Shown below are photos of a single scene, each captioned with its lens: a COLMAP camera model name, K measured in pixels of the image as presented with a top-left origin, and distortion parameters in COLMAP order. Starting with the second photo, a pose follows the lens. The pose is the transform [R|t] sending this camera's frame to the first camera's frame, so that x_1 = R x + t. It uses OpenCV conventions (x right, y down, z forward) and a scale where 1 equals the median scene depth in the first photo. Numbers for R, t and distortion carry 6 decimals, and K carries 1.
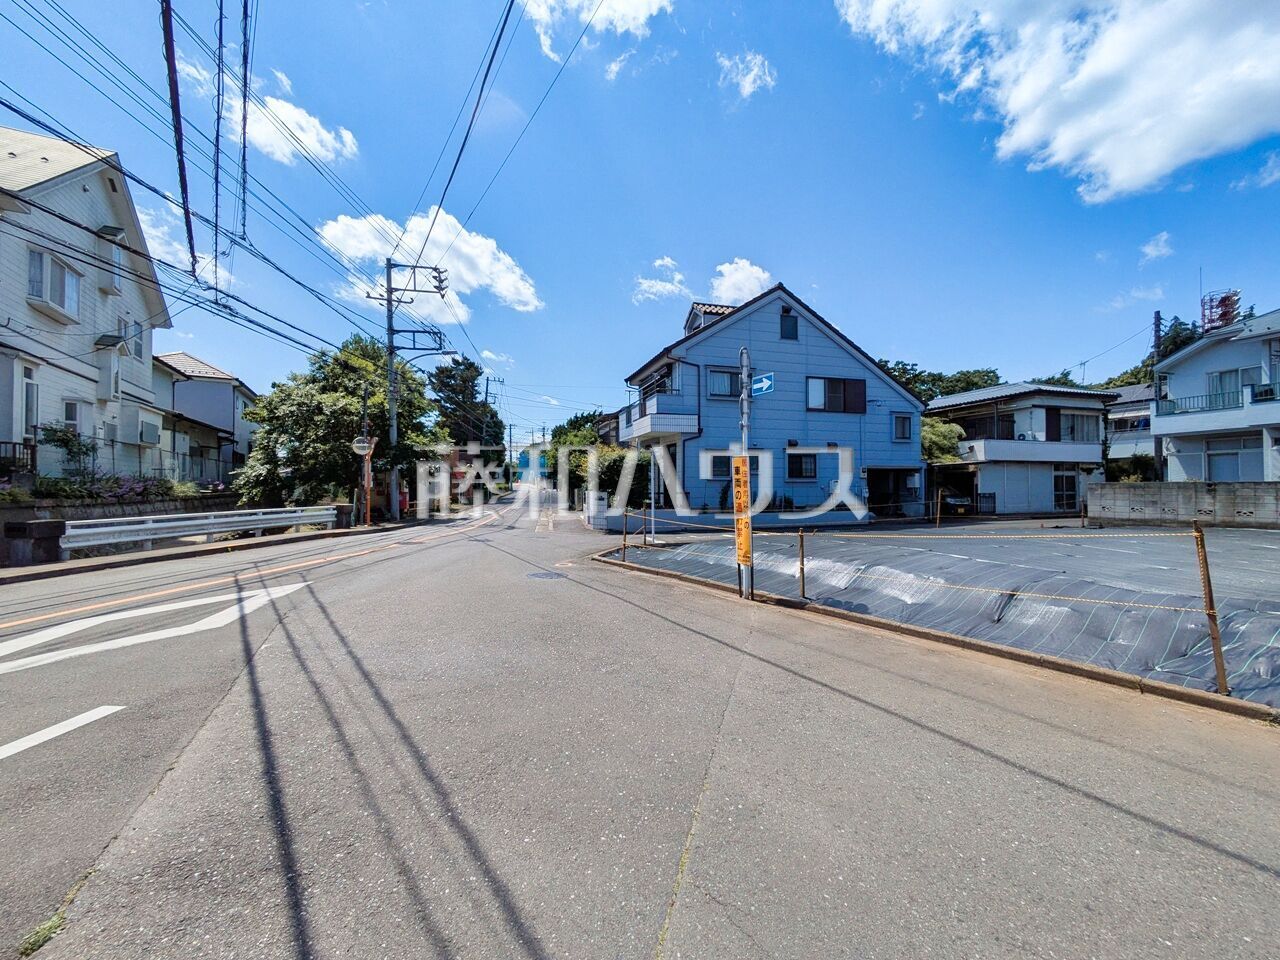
lens RADIAL K [[505.2, 0, 642.6], [0, 505.2, 479.0], [0, 0, 1]] dist [0.002872, 0.000859]
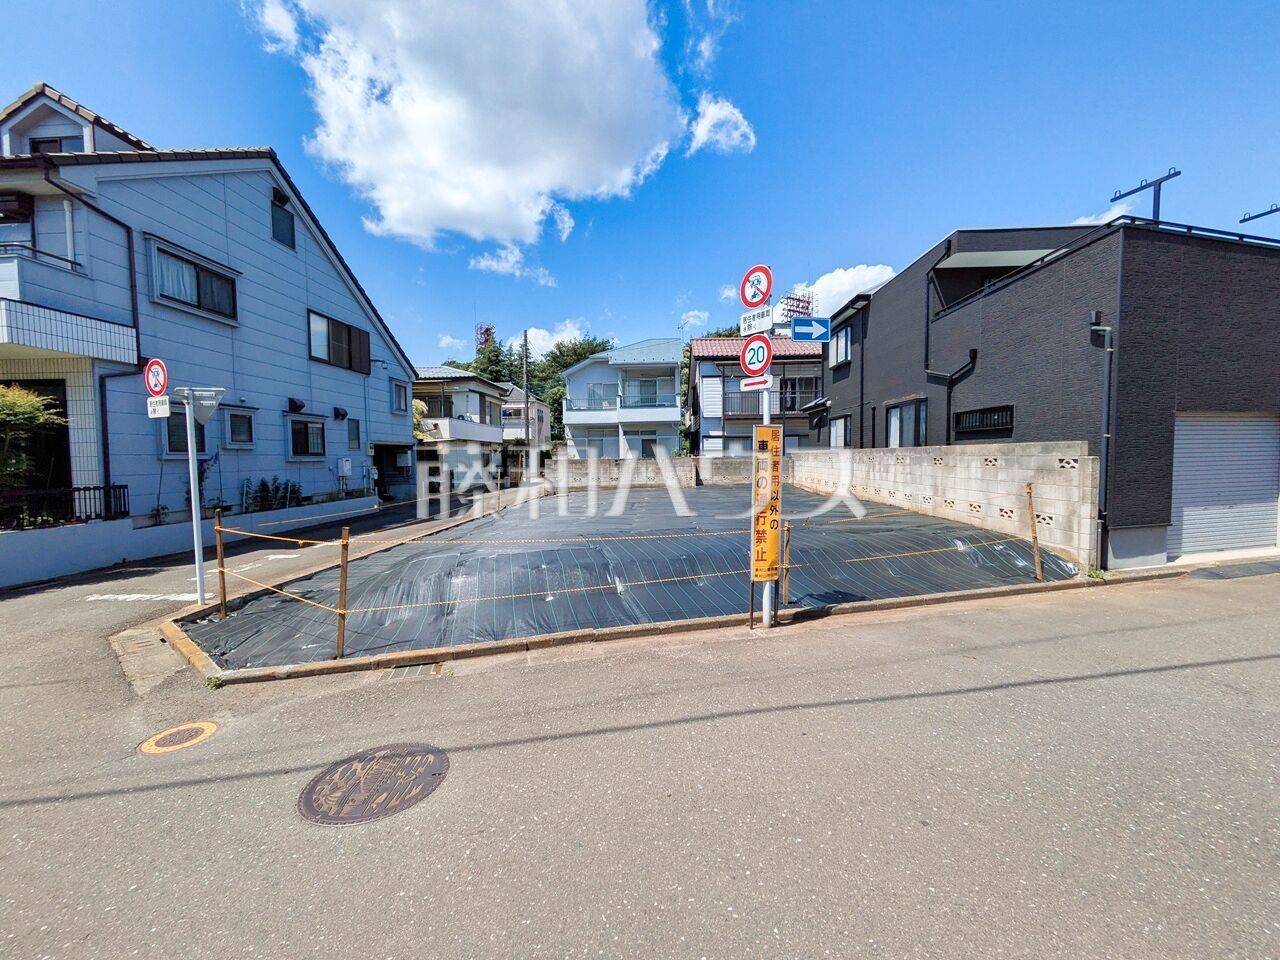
lens RADIAL K [[505.3, 0, 641.9], [0, 505.3, 479.3], [0, 0, 1]] dist [0.000654, 0.000720]
pose [[0.336673, -0.043388, 0.940622, -0.186278], [0.000216, 0.998941, 0.046001, -0.001507], [-0.941622, -0.015284, 0.336325, 0.336970]]
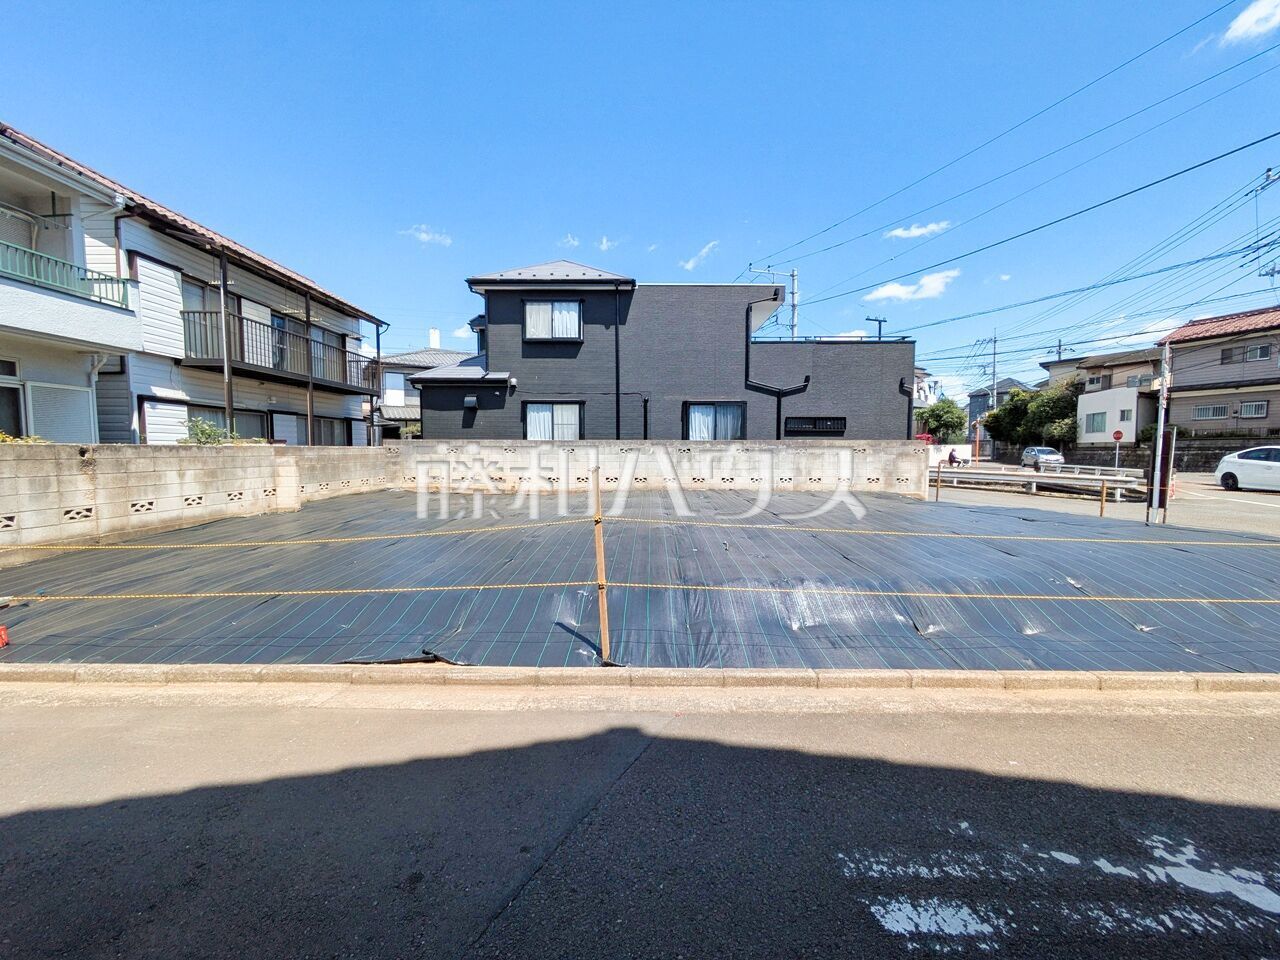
lens RADIAL K [[505.5, 0, 642.9], [0, 505.5, 479.0], [0, 0, 1]] dist [0.000288, -0.000007]
pose [[-0.951960, -0.015006, 0.305854, 0.399156], [-0.001434, 0.999006, 0.044550, 0.011871], [-0.306218, 0.041971, -0.951036, 0.982674]]
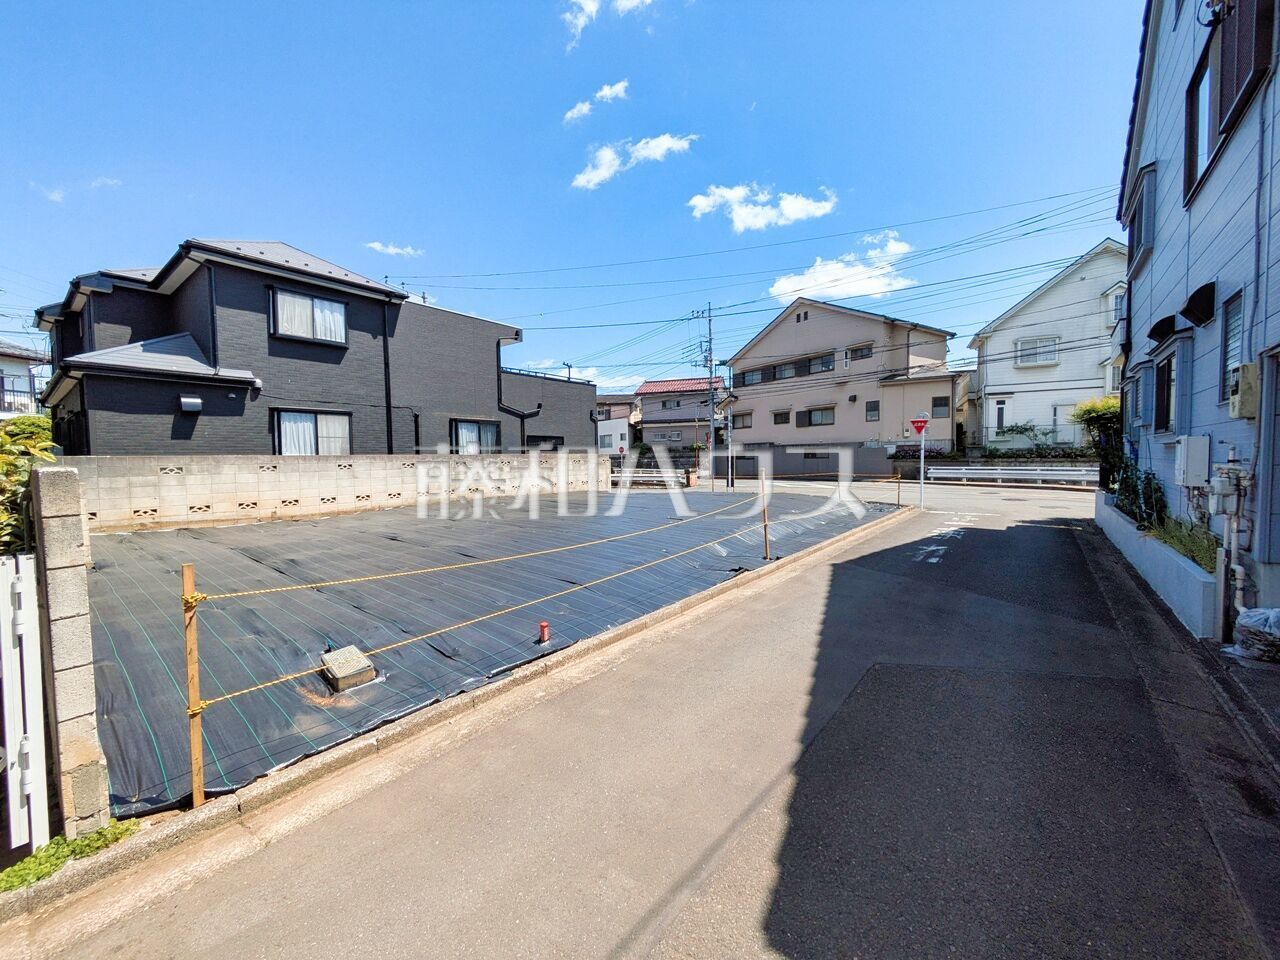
lens RADIAL K [[505.3, 0, 641.9], [0, 505.3, 479.3], [0, 0, 1]] dist [0.000654, 0.000720]
pose [[-0.822220, 0.041926, -0.567624, 0.780693], [0.028769, 0.999070, 0.032121, 0.009847], [0.568443, 0.010081, -0.822661, 1.080321]]
